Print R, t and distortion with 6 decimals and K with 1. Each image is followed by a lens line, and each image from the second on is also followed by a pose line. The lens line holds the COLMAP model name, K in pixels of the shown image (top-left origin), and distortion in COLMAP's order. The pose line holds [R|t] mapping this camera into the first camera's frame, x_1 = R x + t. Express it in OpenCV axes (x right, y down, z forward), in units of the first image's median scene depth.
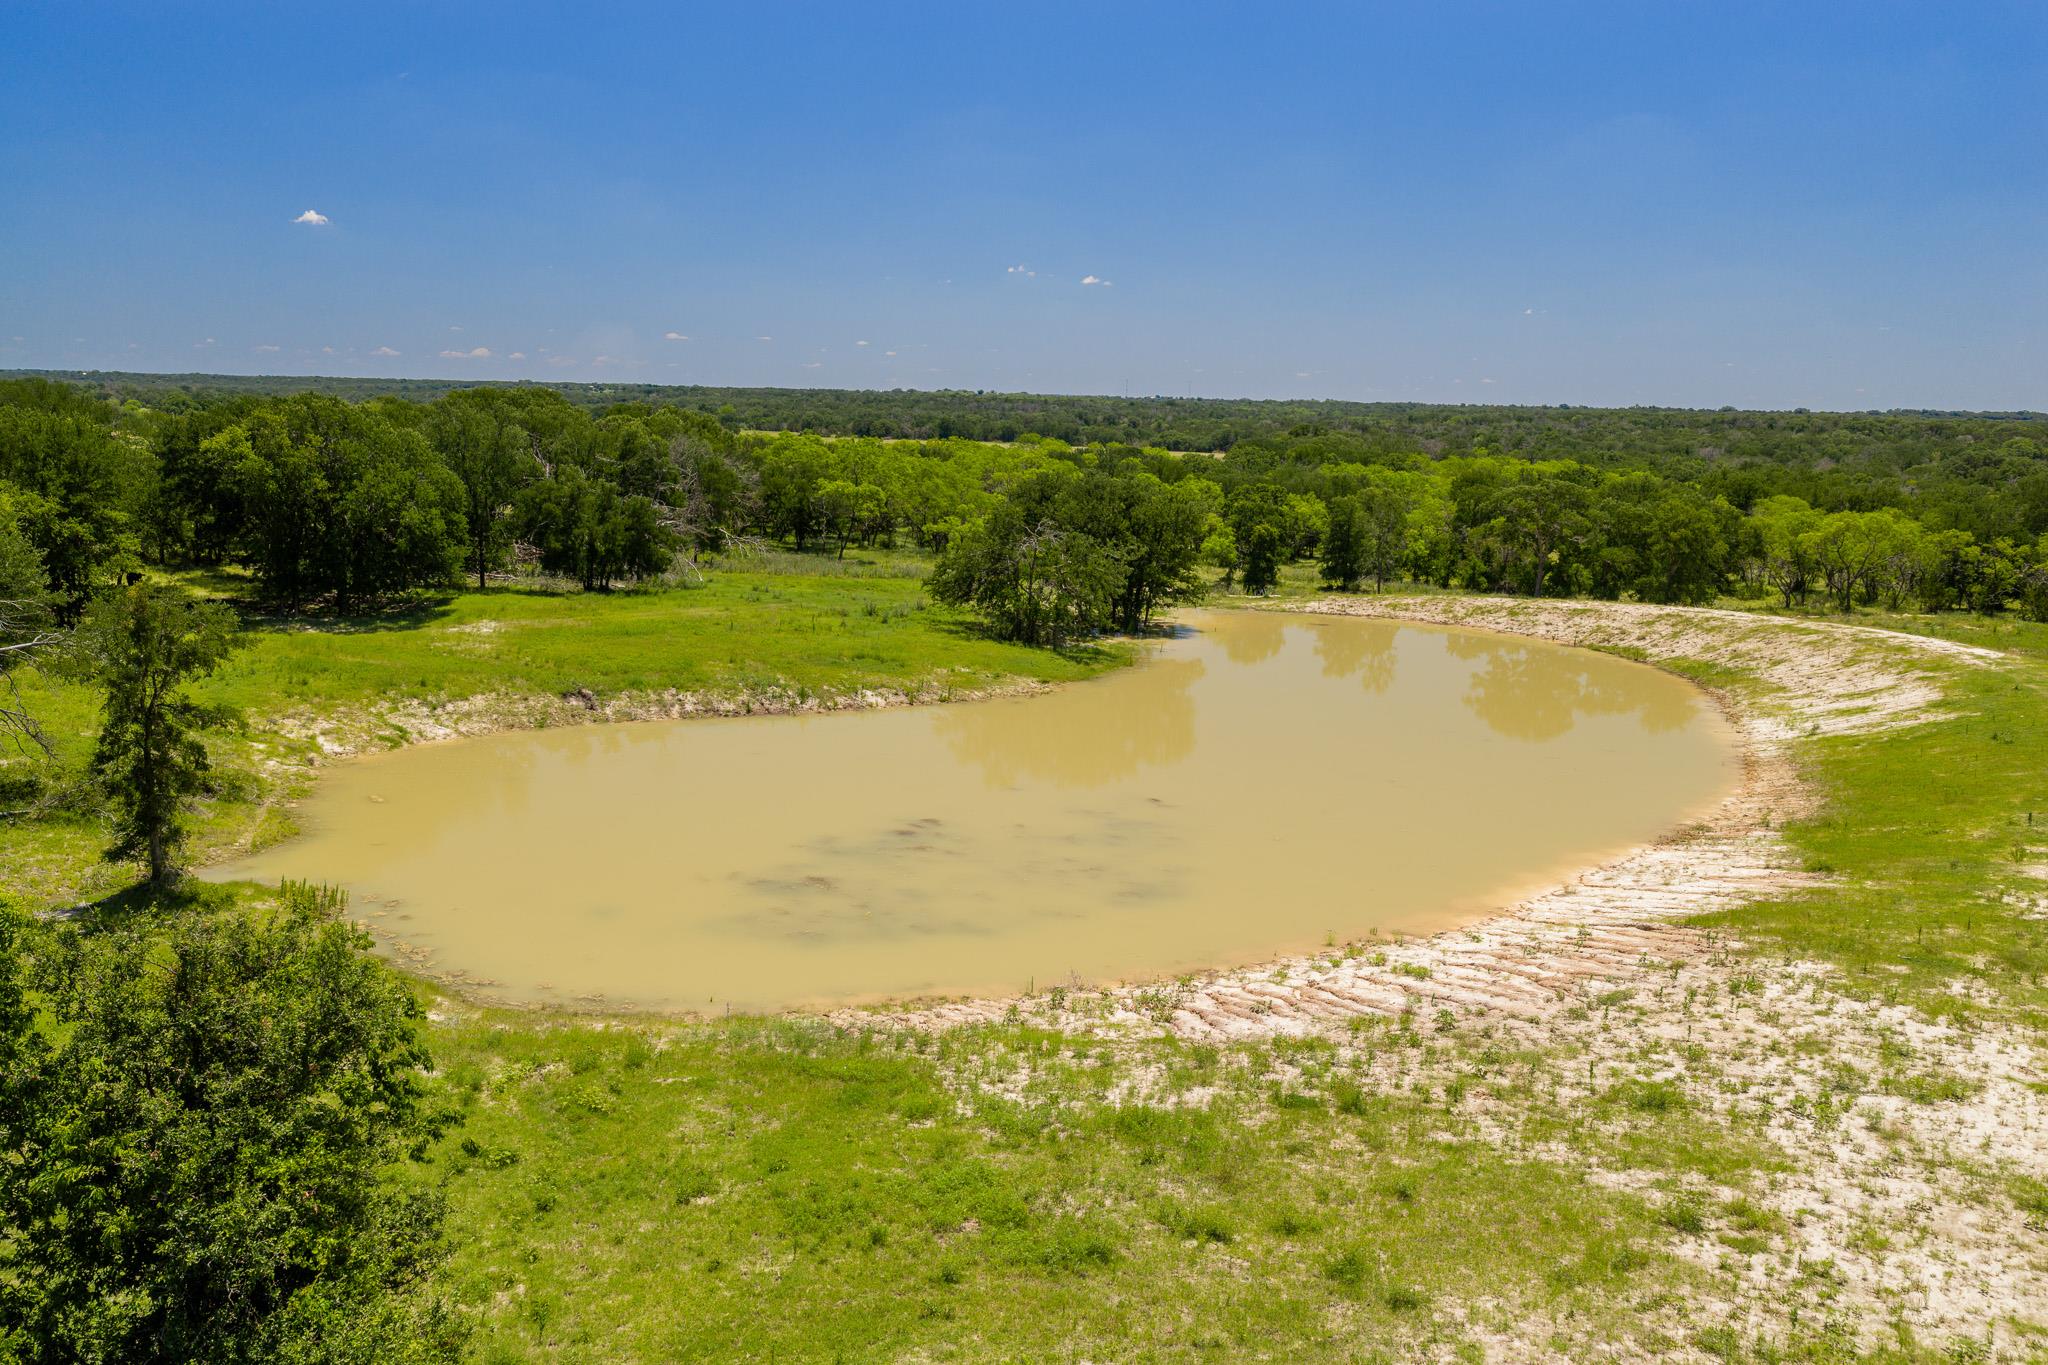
lens RADIAL K [[1696.1, 0, 1033.6], [0, 1696.1, 686.0], [0, 0, 1]] dist [0.006510, -0.002755]
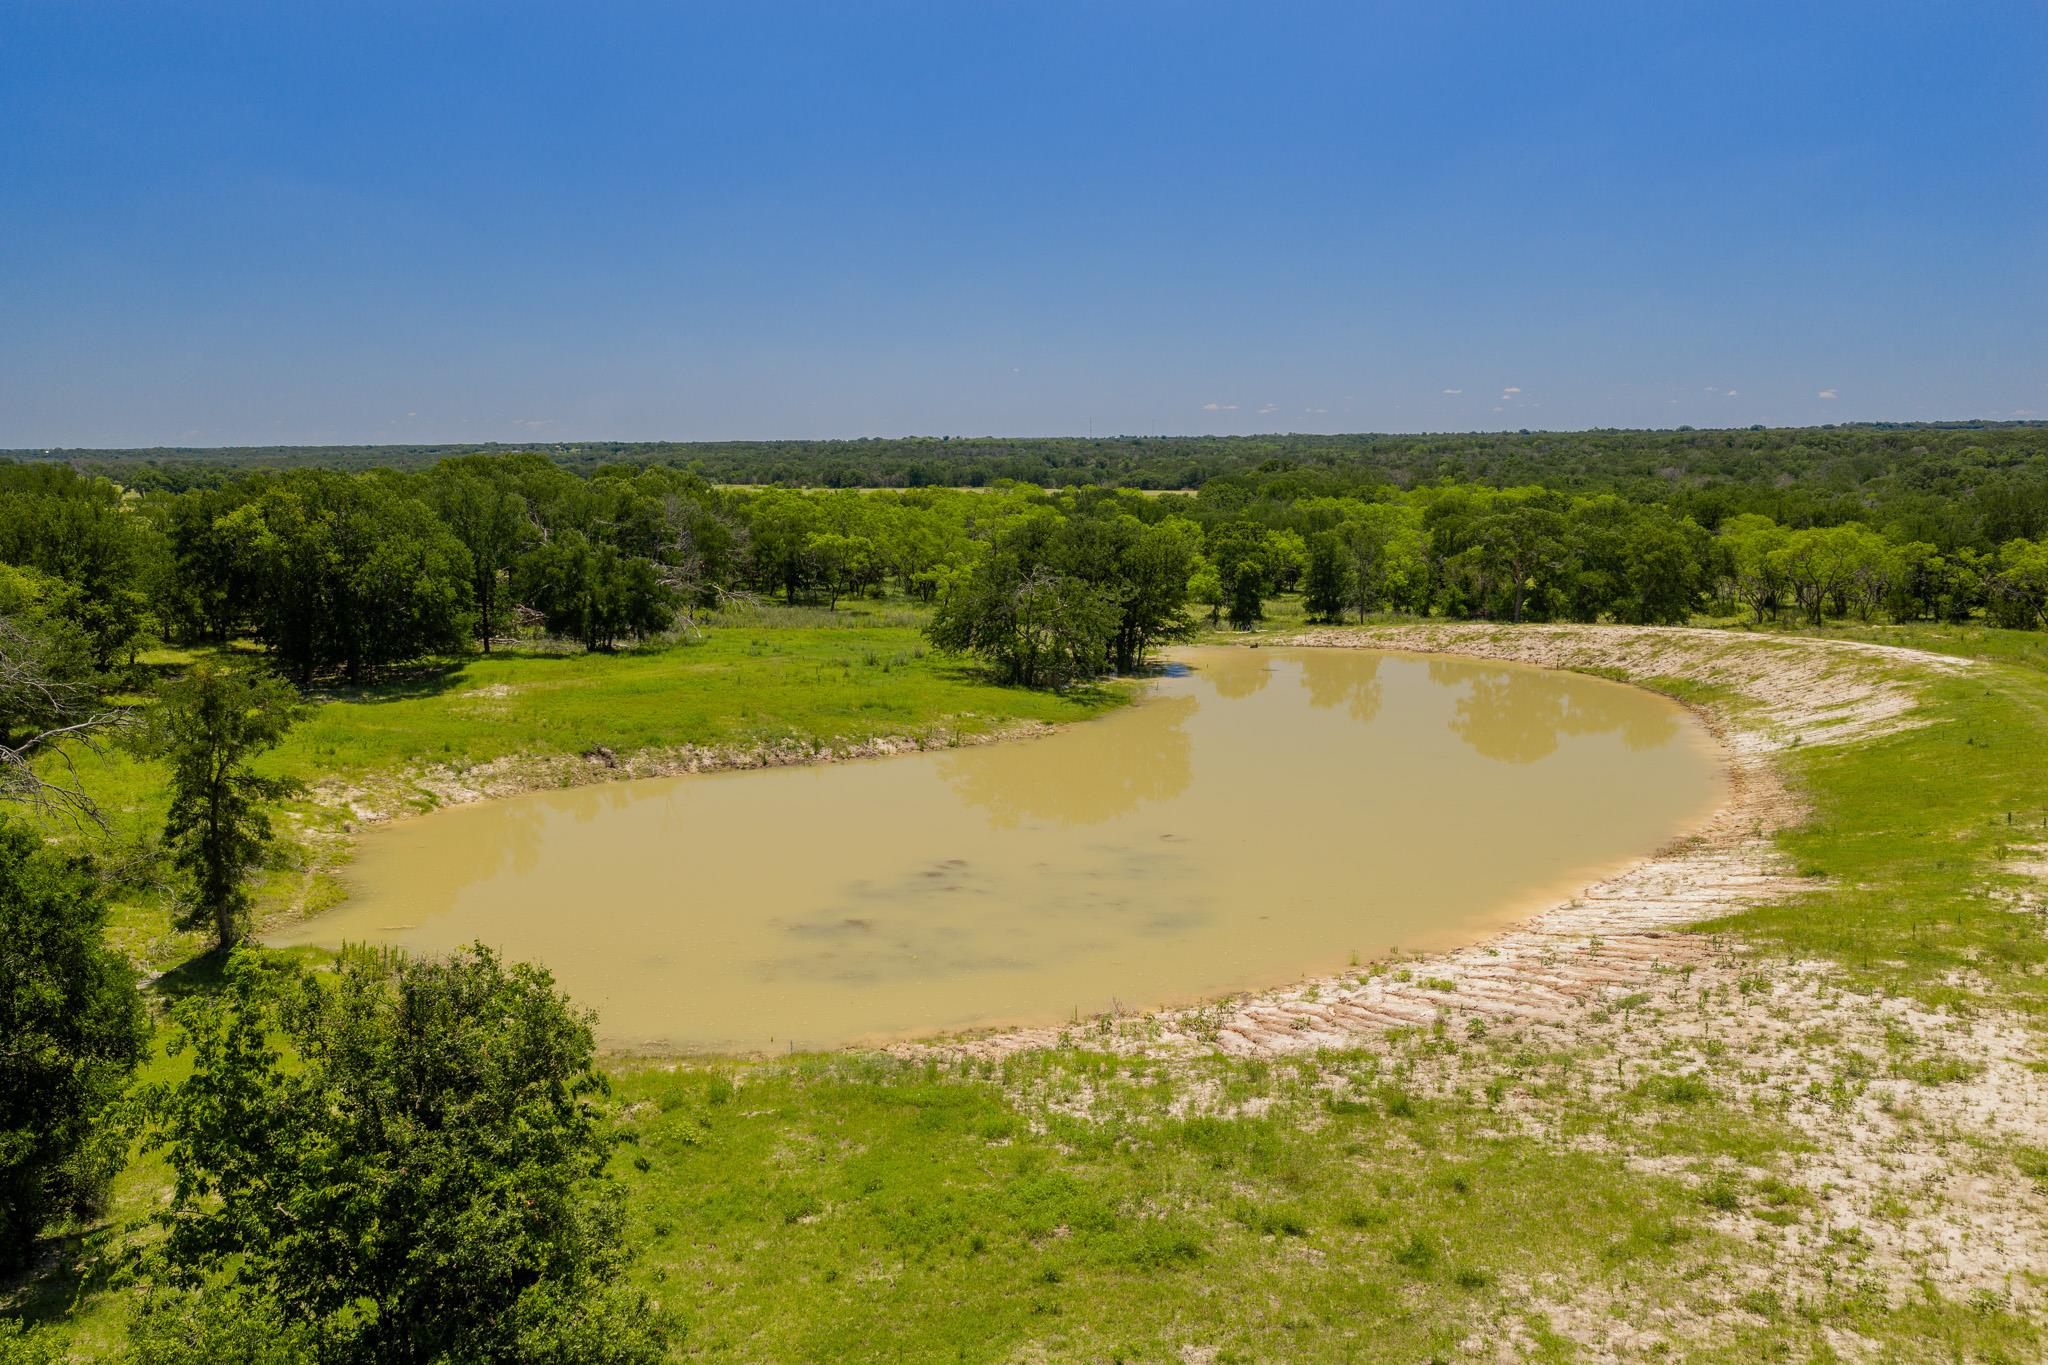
lens RADIAL K [[1693.2, 0, 1032.8], [0, 1693.2, 680.9], [0, 0, 1]] dist [0.008111, -0.003676]
pose [[0.999164, -0.038042, 0.014969, -0.025865], [0.038440, 0.998889, -0.027263, -0.000981], [-0.013915, 0.027816, 0.999516, -0.037159]]
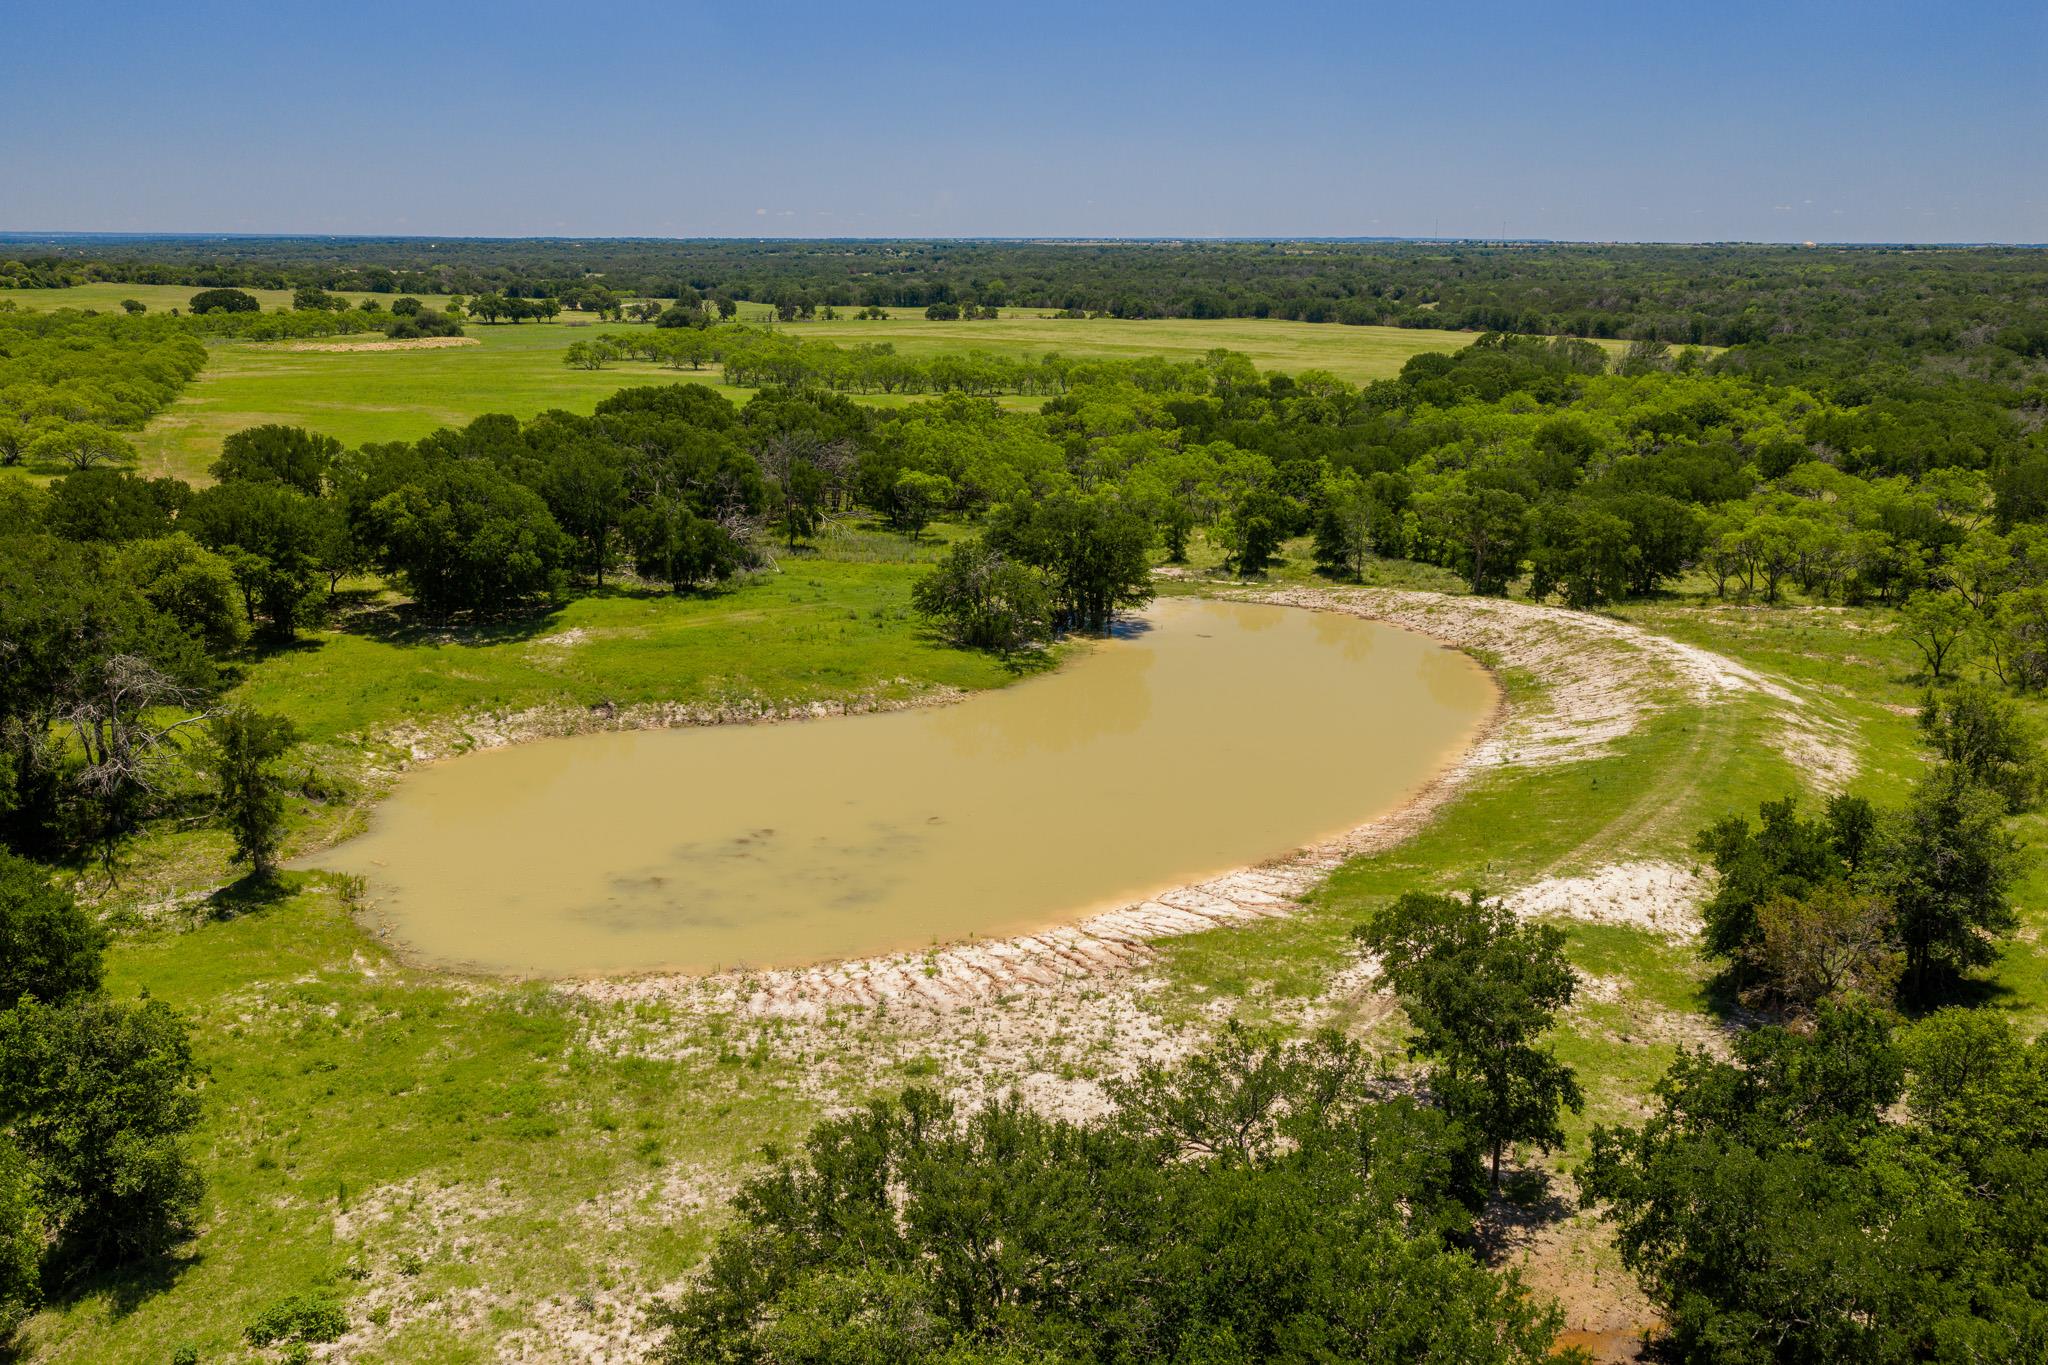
lens RADIAL K [[1693.2, 0, 1032.8], [0, 1693.2, 680.9], [0, 0, 1]] dist [0.008111, -0.003676]
pose [[0.984253, 0.022638, -0.175308, 0.433496], [-0.007758, 0.996342, 0.085105, -0.183443], [0.176593, -0.082405, 0.980828, -0.413478]]
